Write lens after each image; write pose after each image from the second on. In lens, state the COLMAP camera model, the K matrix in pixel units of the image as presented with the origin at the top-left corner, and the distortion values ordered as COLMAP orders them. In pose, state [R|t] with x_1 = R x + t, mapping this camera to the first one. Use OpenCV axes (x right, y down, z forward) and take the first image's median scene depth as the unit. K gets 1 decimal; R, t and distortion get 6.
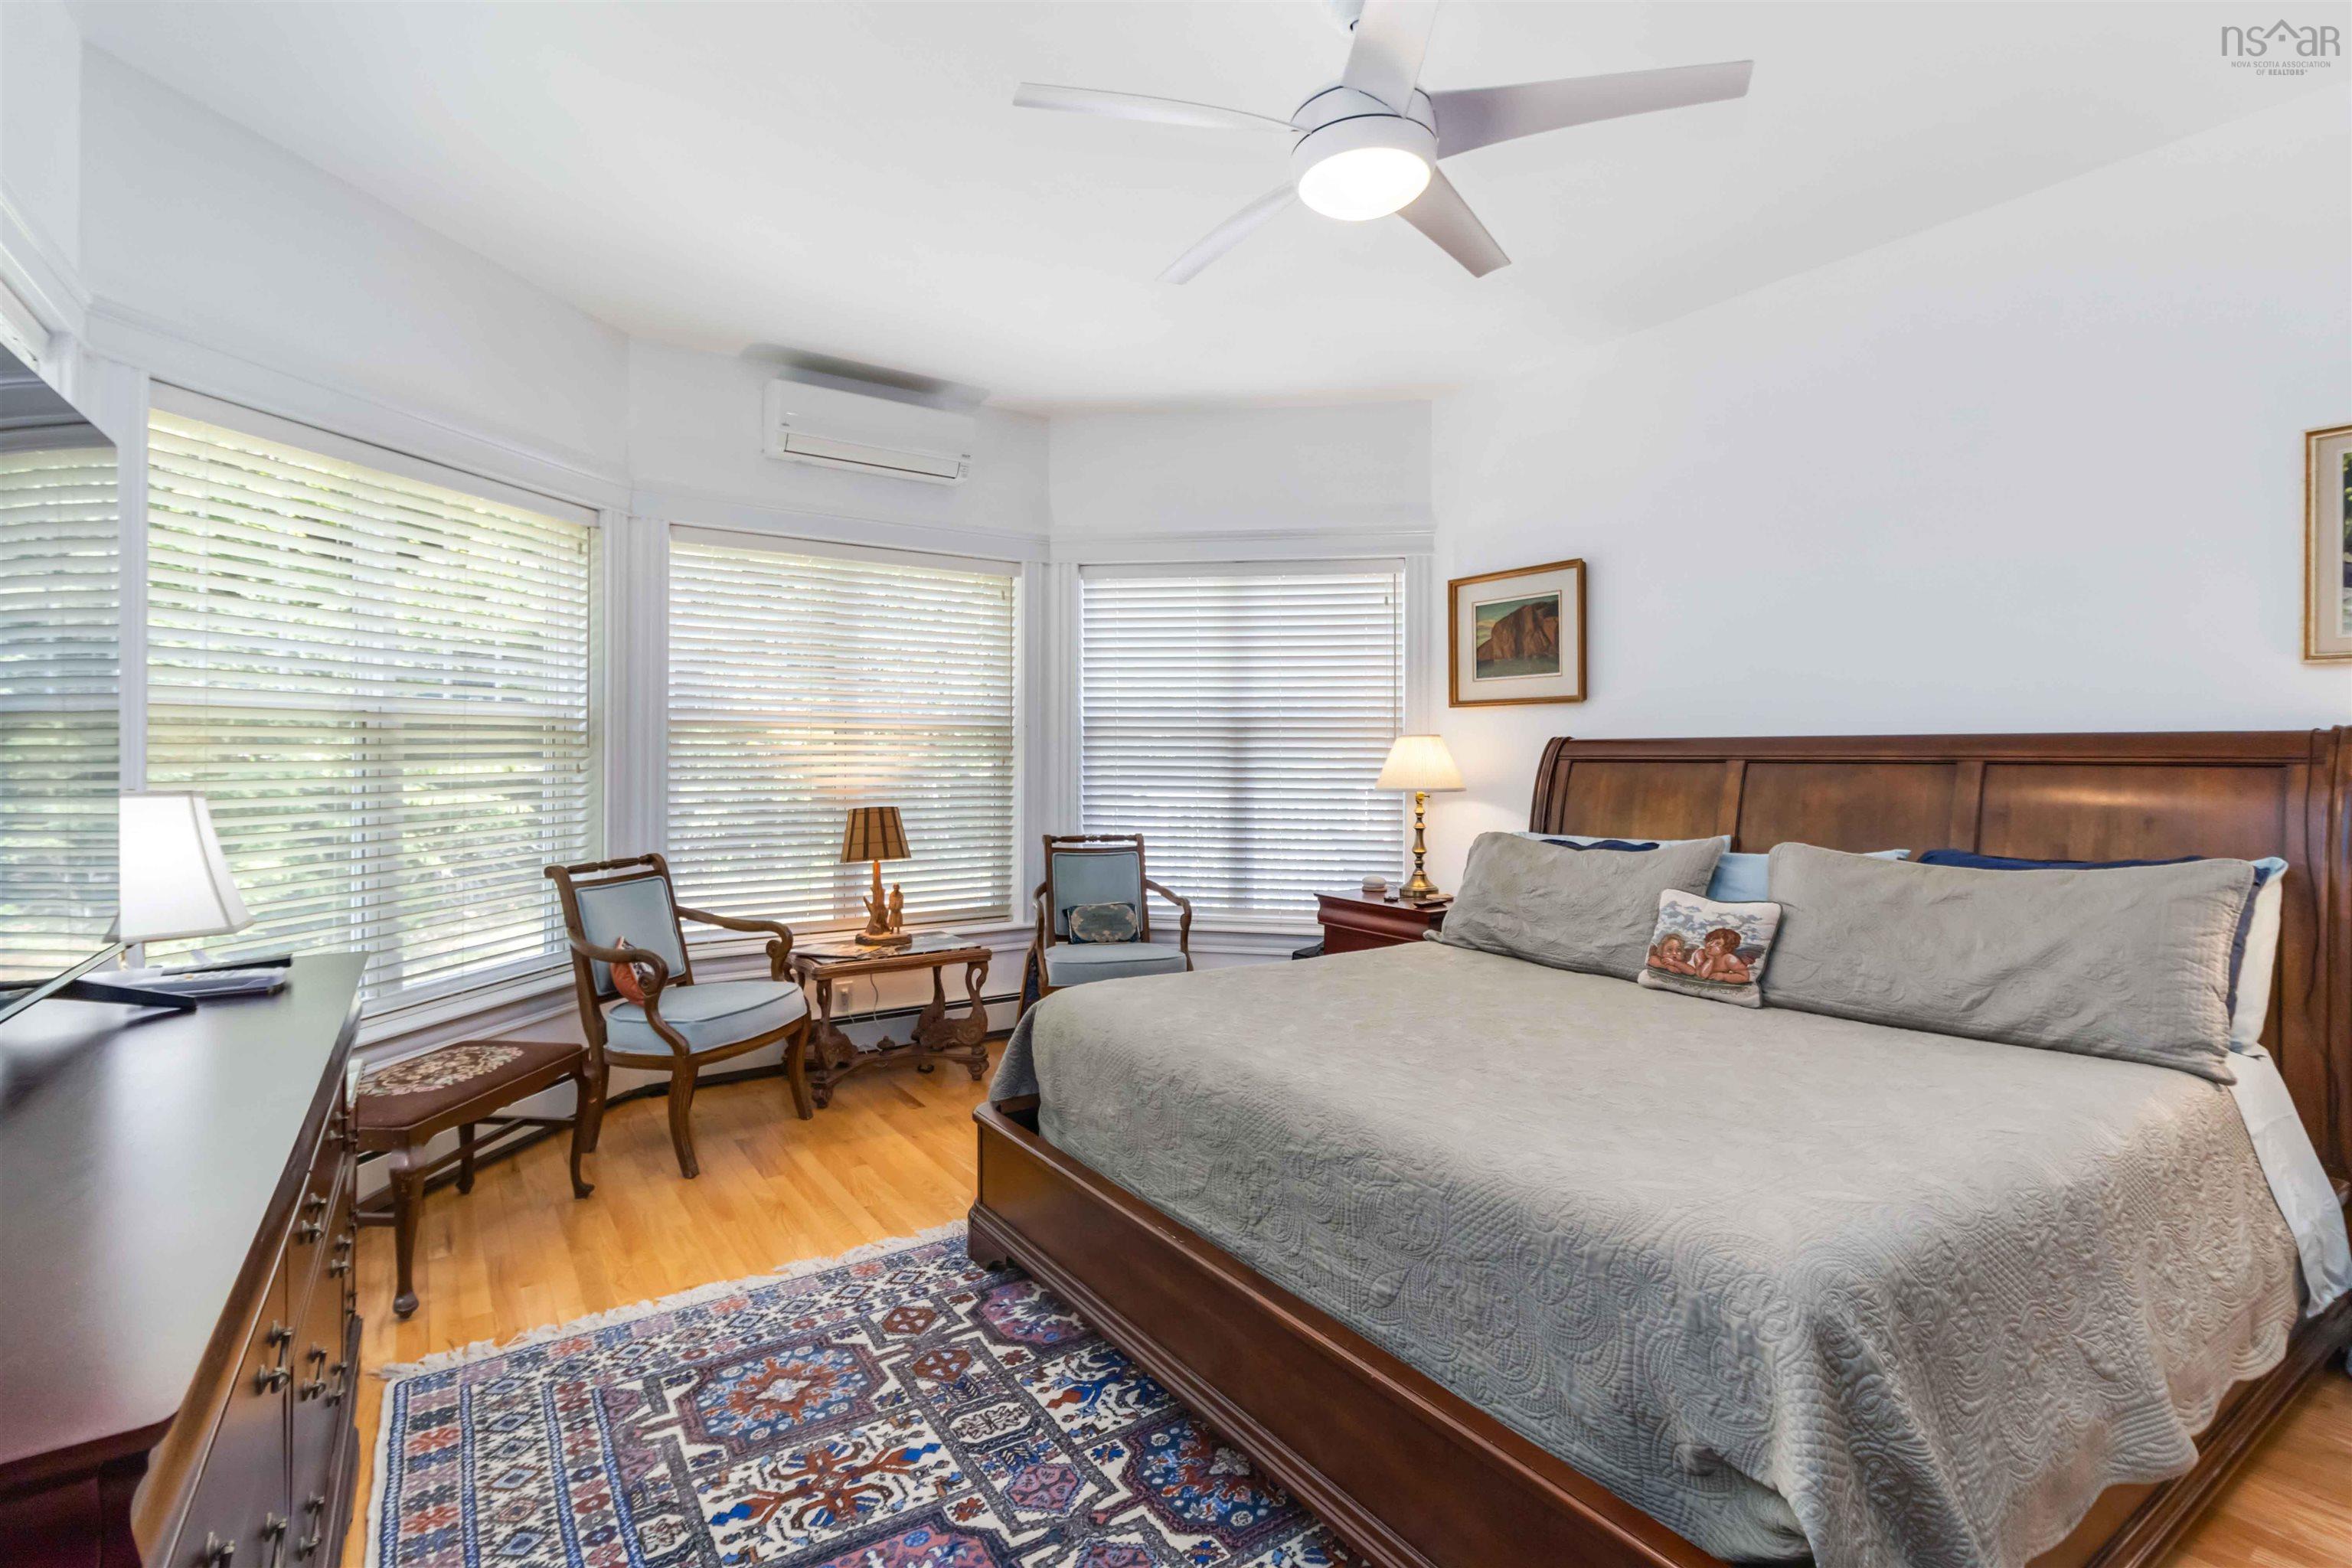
lens RADIAL K [[1066.9, 0, 1171.4], [0, 1066.9, 756.2], [0, 0, 1]] dist [0.001310, 0.000149]
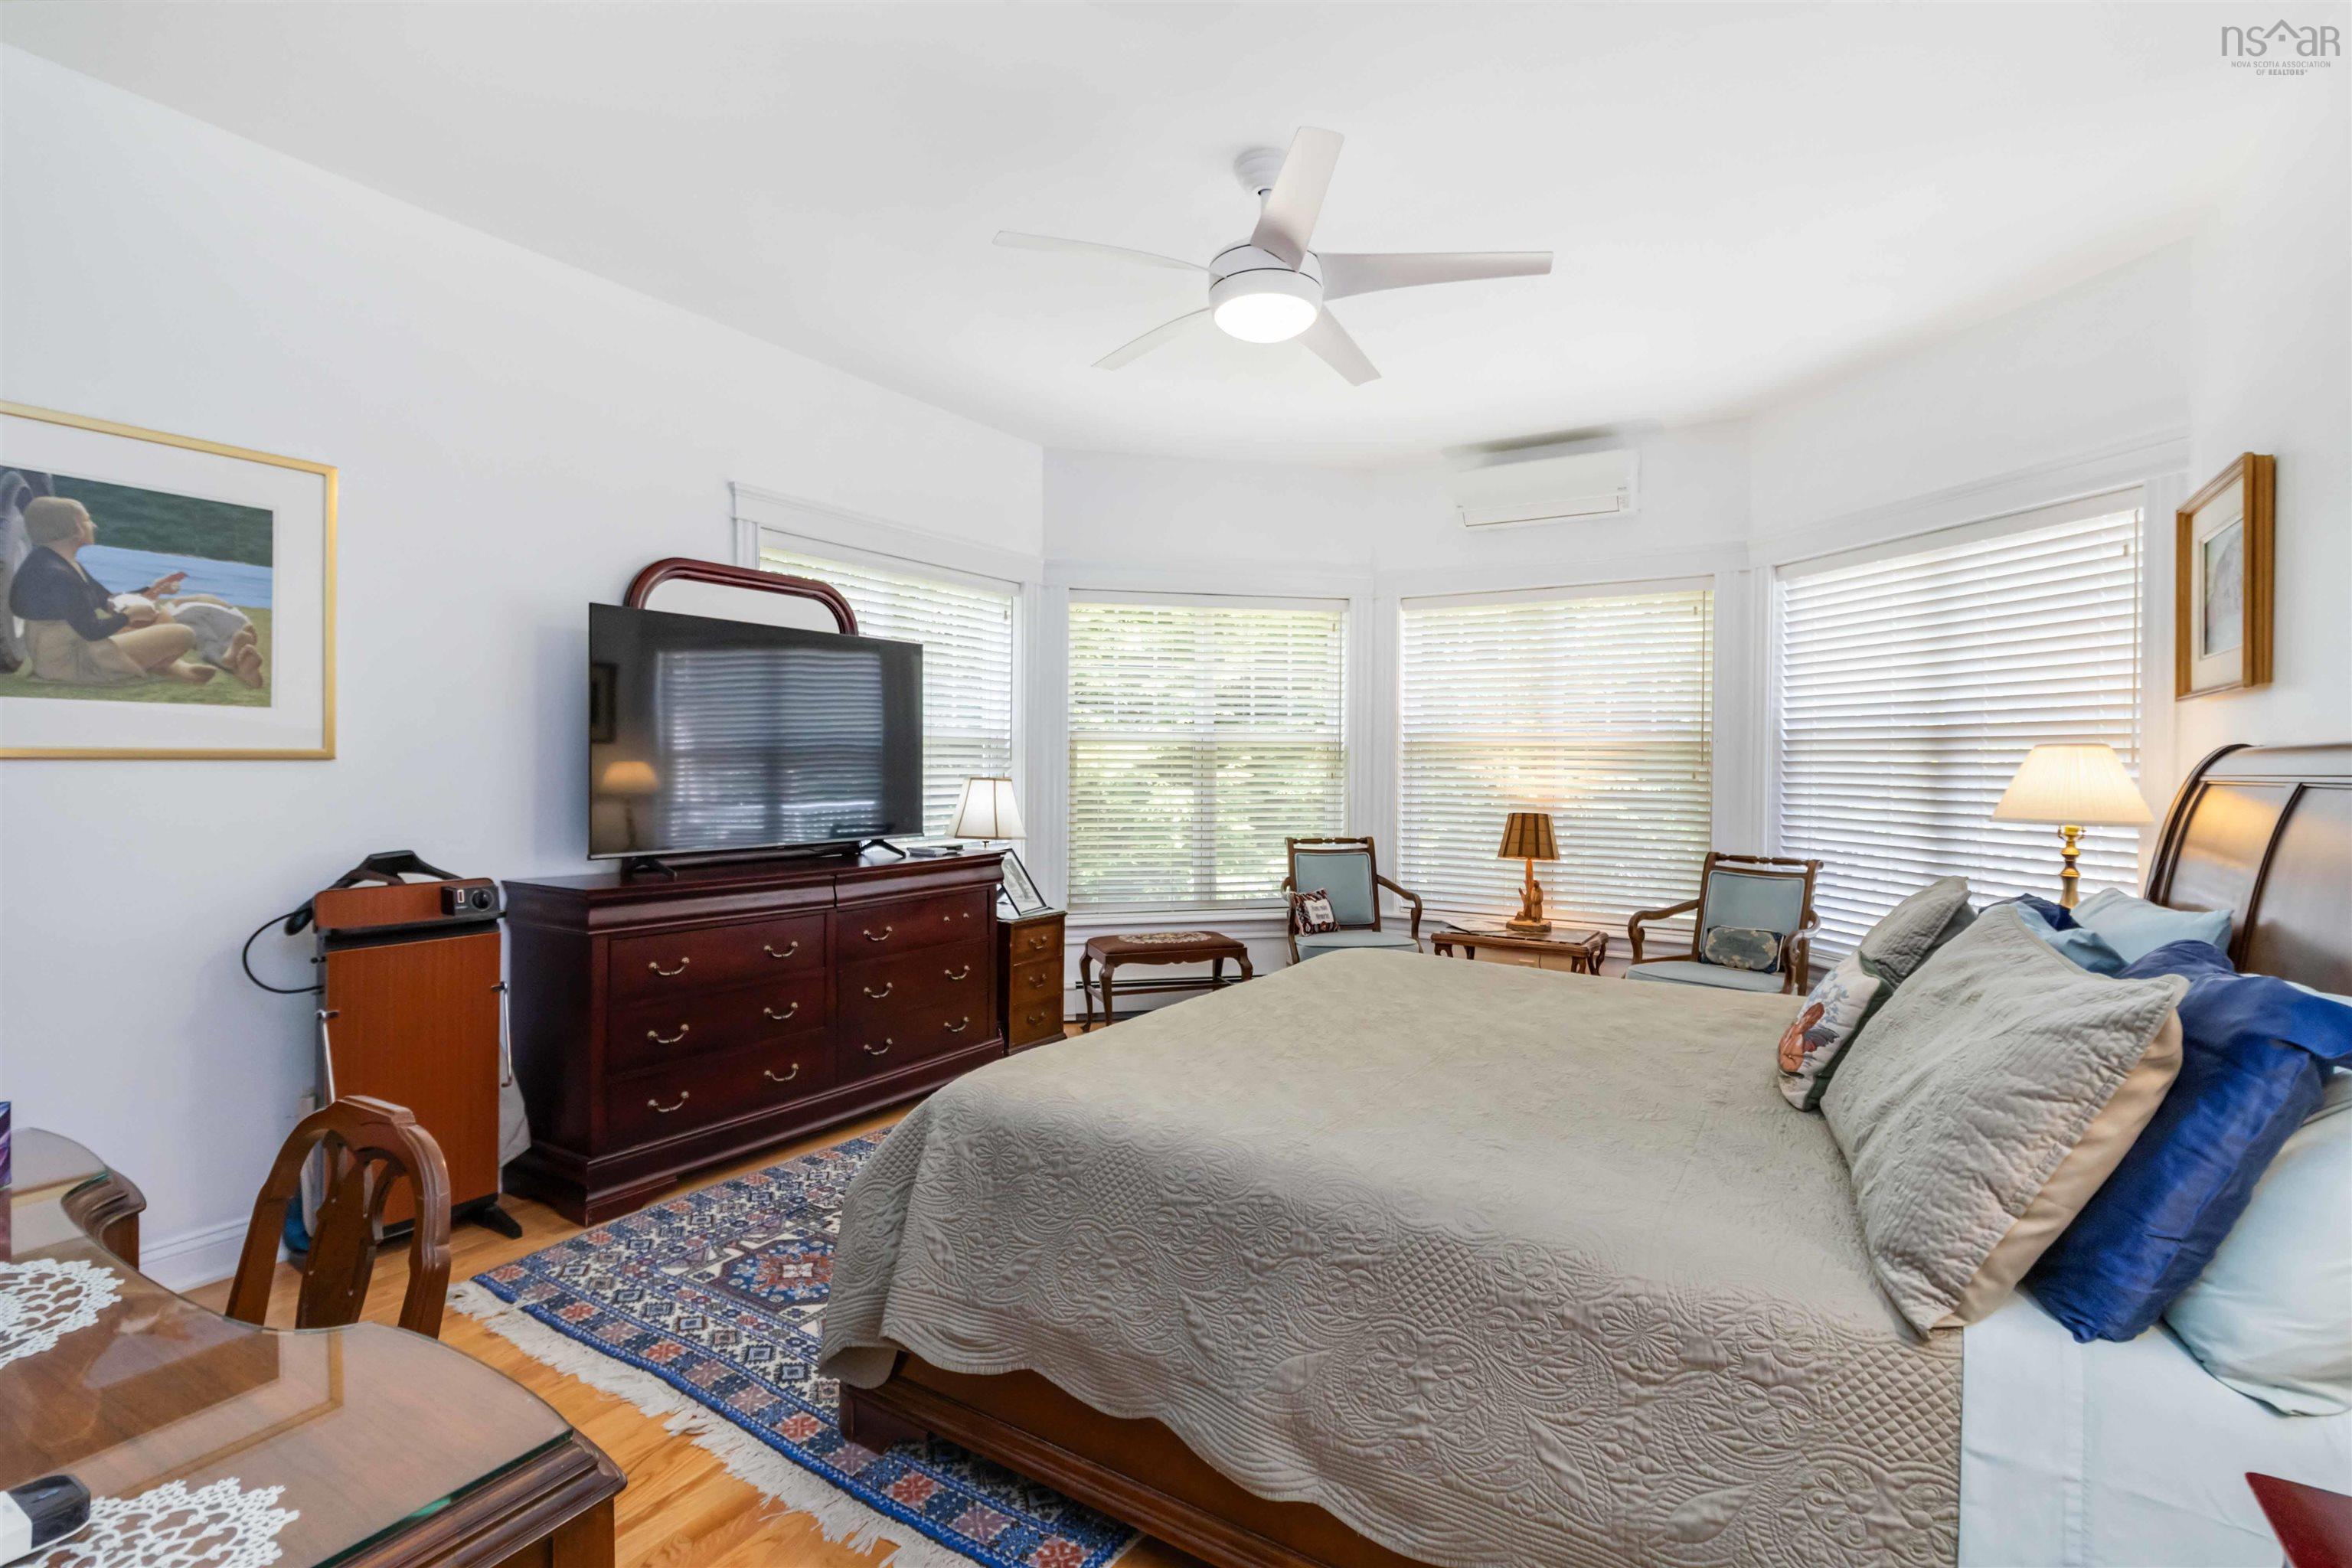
lens RADIAL K [[1115.2, 0, 1195.9], [0, 1115.2, 761.3], [0, 0, 1]] dist [0.001615, 0.000672]
pose [[0.430688, 0.008595, -0.902460, 0.665578], [-0.004483, 0.999963, 0.007384, -0.016118], [0.902490, 0.000865, 0.430710, 0.143546]]
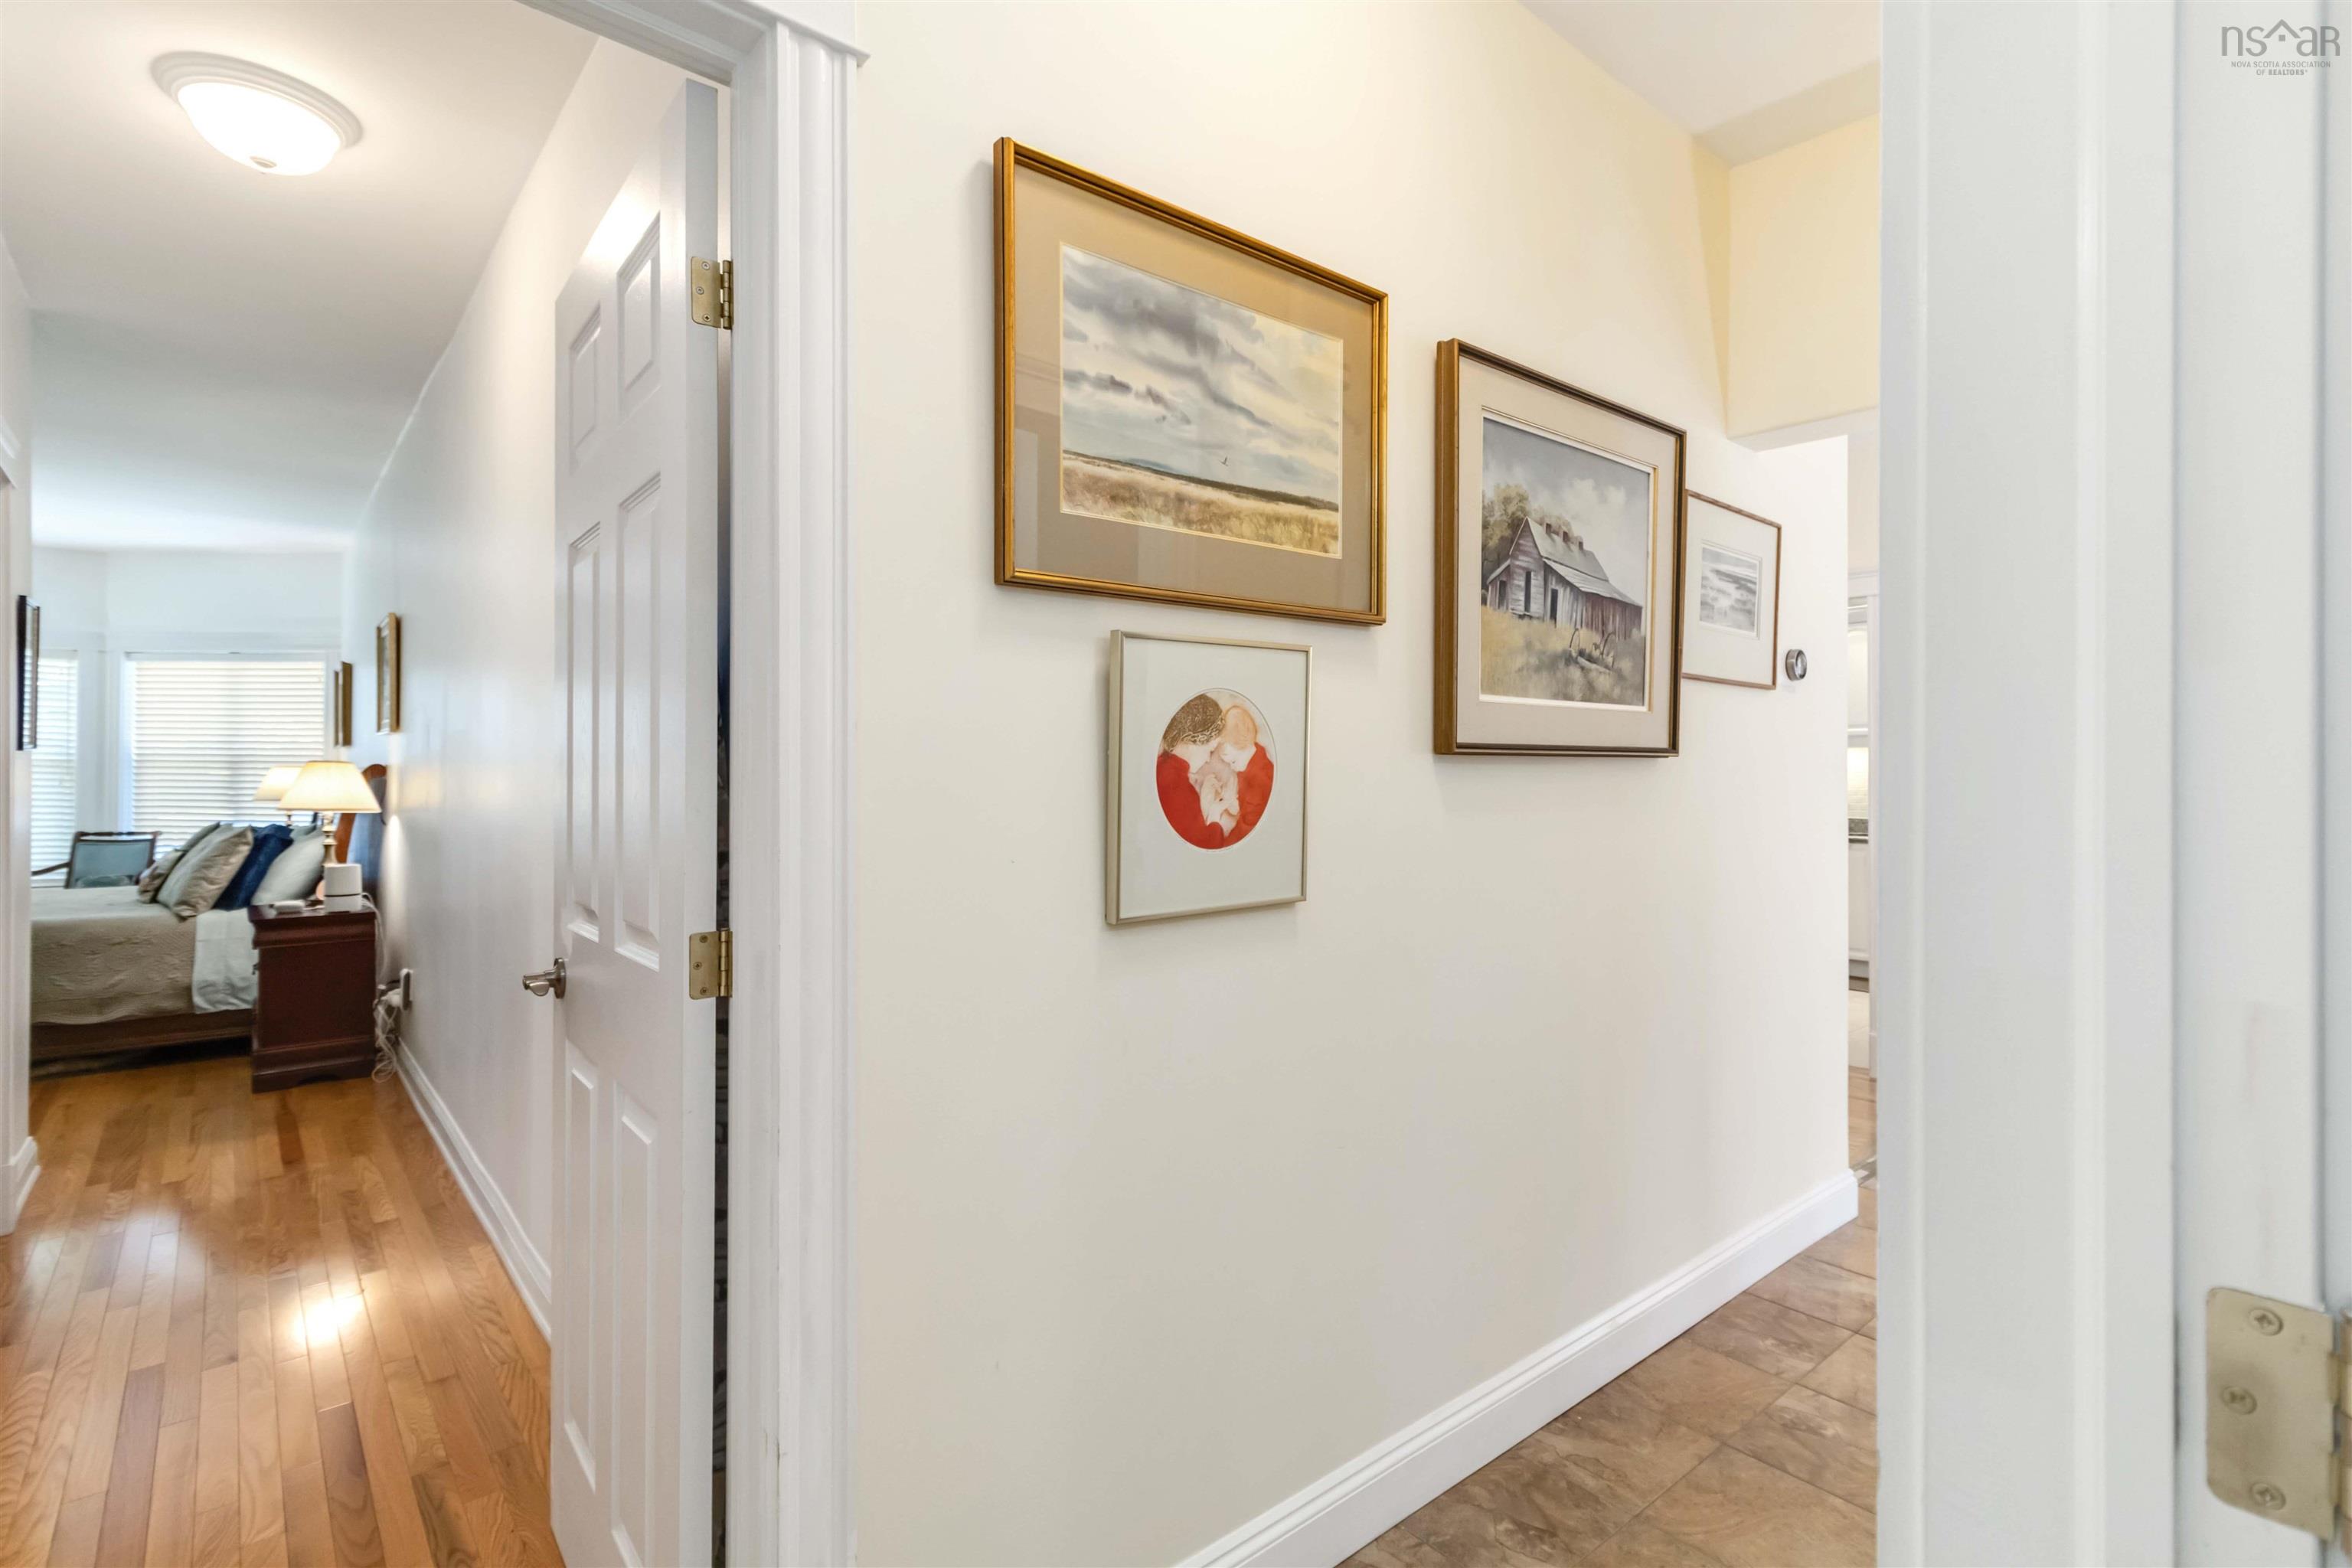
lens RADIAL K [[1115.2, 0, 1195.9], [0, 1115.2, 761.3], [0, 0, 1]] dist [0.001615, 0.000672]
pose [[0.992018, 0.003126, 0.126056, 1.390881], [-0.002452, 0.999982, -0.005498, -0.025028], [-0.126071, 0.005144, 0.992008, -0.858652]]
